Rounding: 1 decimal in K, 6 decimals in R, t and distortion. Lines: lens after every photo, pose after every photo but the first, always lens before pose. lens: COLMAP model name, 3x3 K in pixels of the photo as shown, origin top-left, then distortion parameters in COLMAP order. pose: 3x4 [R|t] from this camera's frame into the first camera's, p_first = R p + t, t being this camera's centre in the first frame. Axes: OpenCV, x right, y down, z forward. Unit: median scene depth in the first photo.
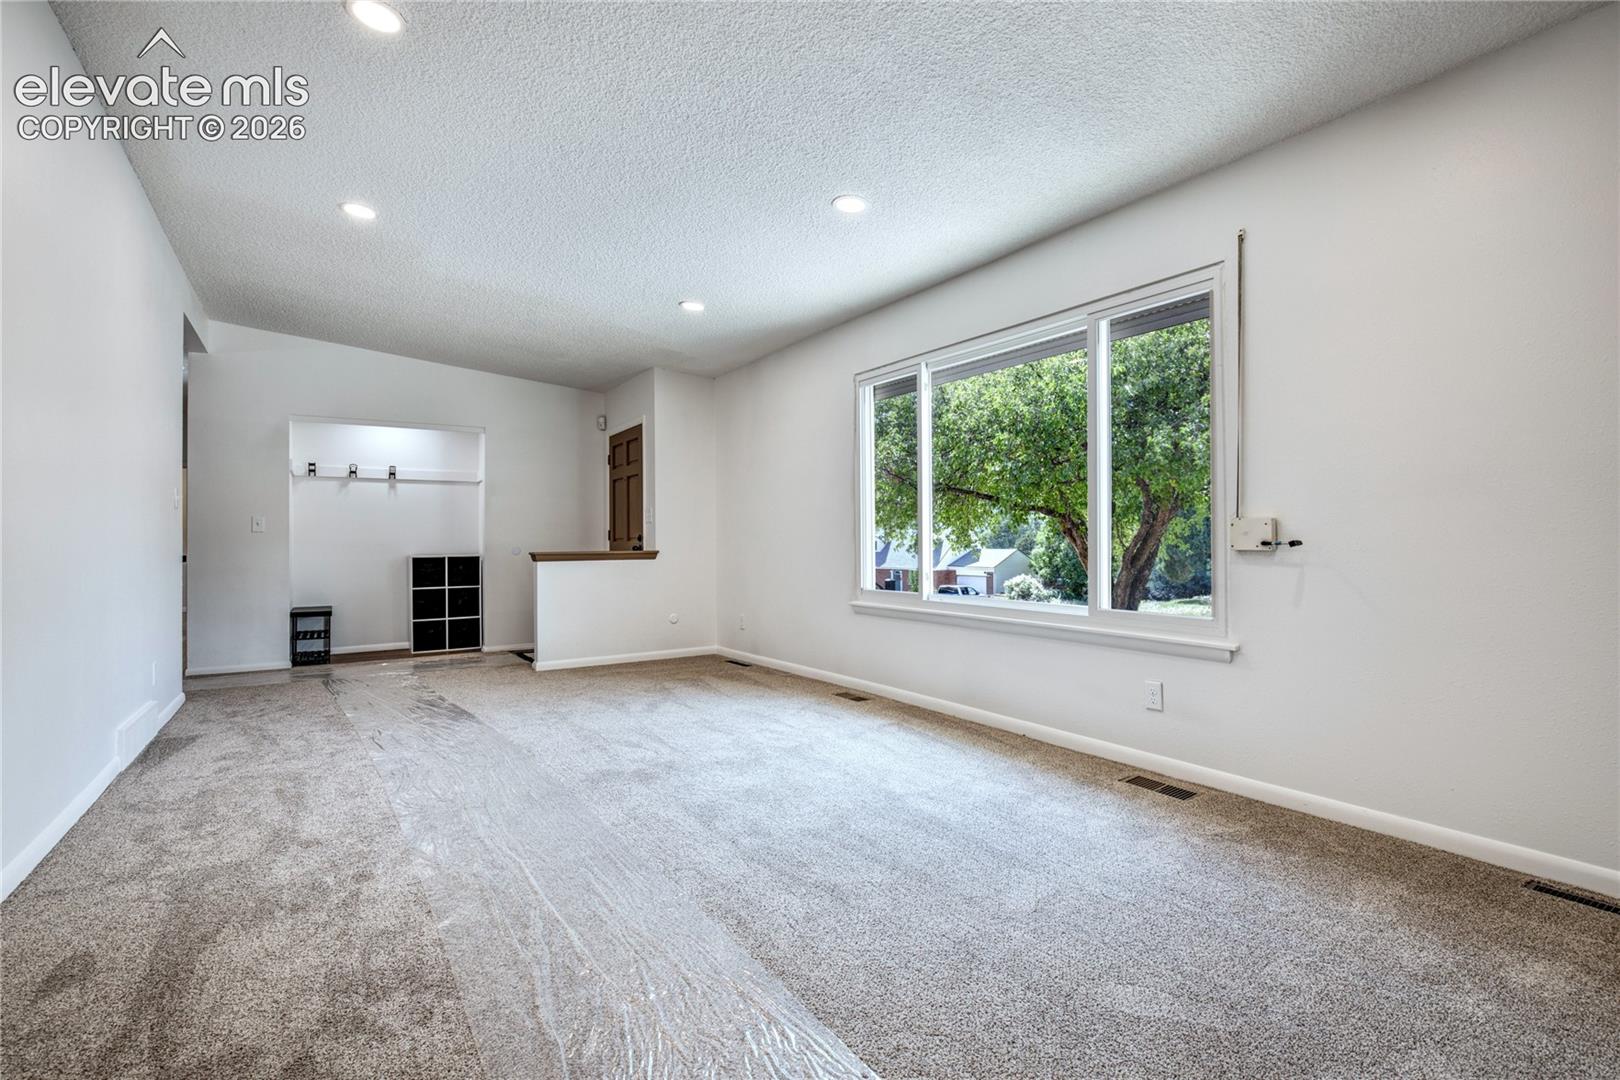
lens RADIAL K [[750.2, 0, 809.4], [0, 750.2, 547.0], [0, 0, 1]] dist [-0.001042, 0.000428]
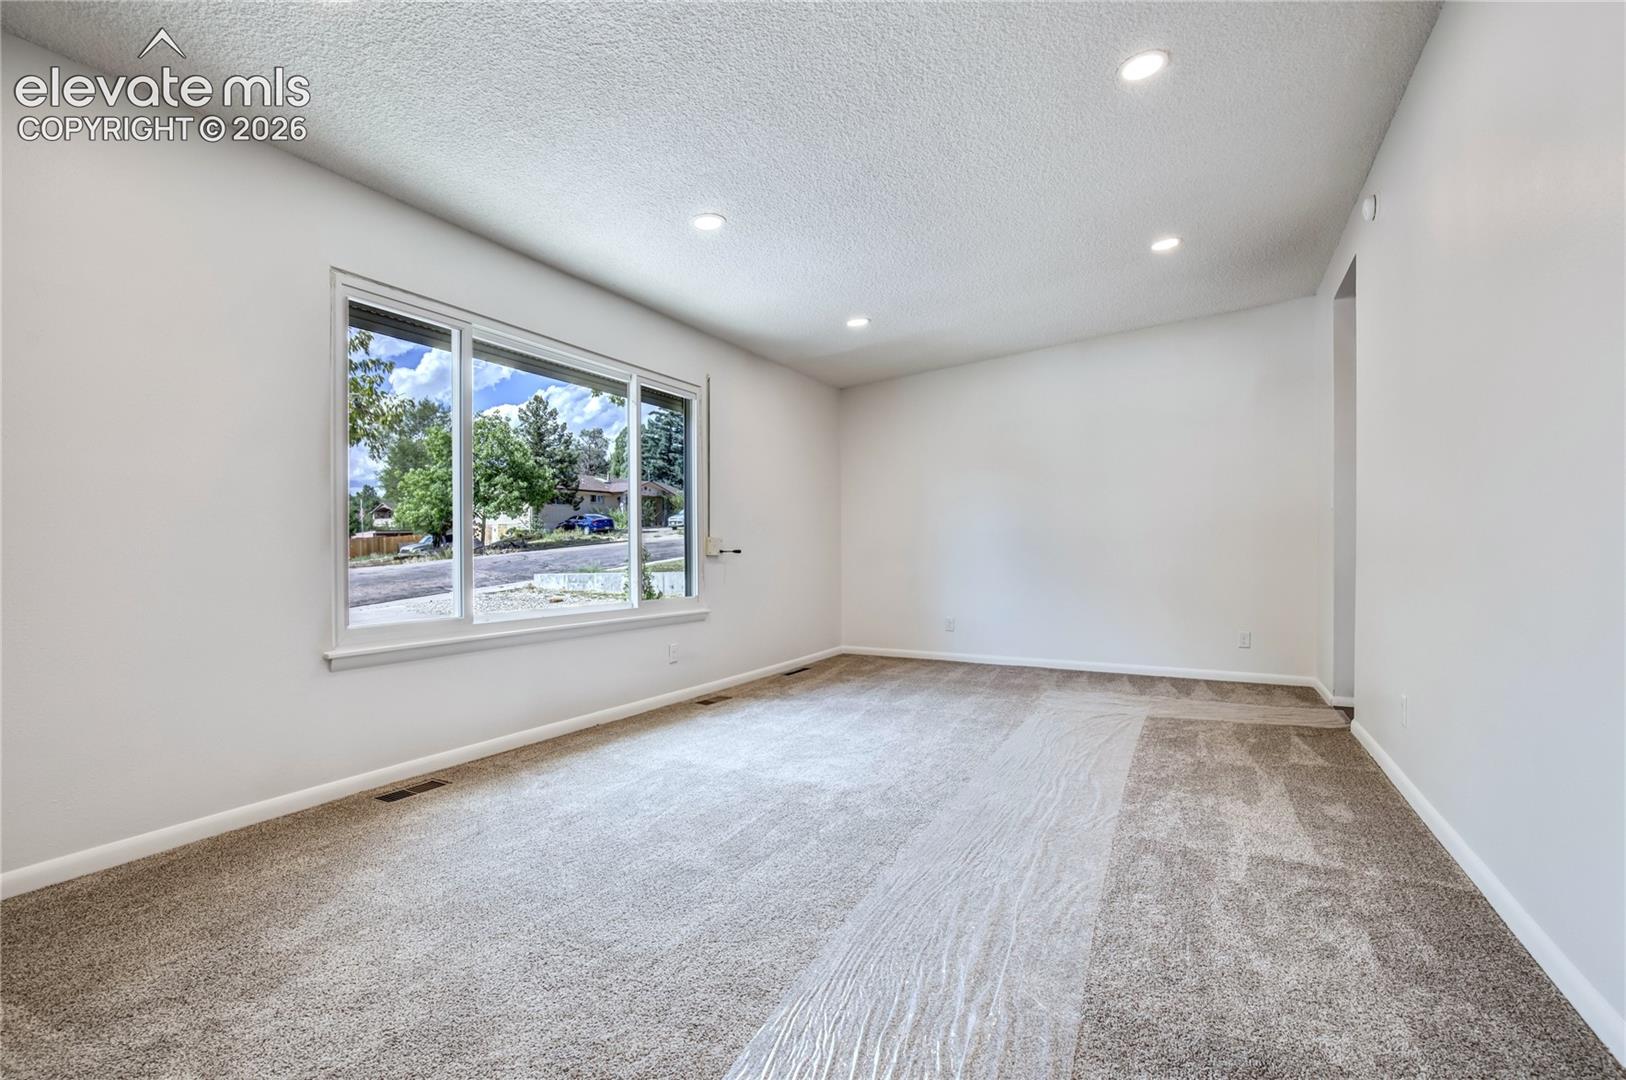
lens RADIAL K [[753.0, 0, 812.4], [0, 753.0, 547.1], [0, 0, 1]] dist [-0.001042, 0.000428]
pose [[-0.480477, 0.003387, 0.877001, -0.866671], [0.002431, 0.999994, -0.002530, -0.006864], [-0.877004, 0.000917, -0.480482, 1.279480]]
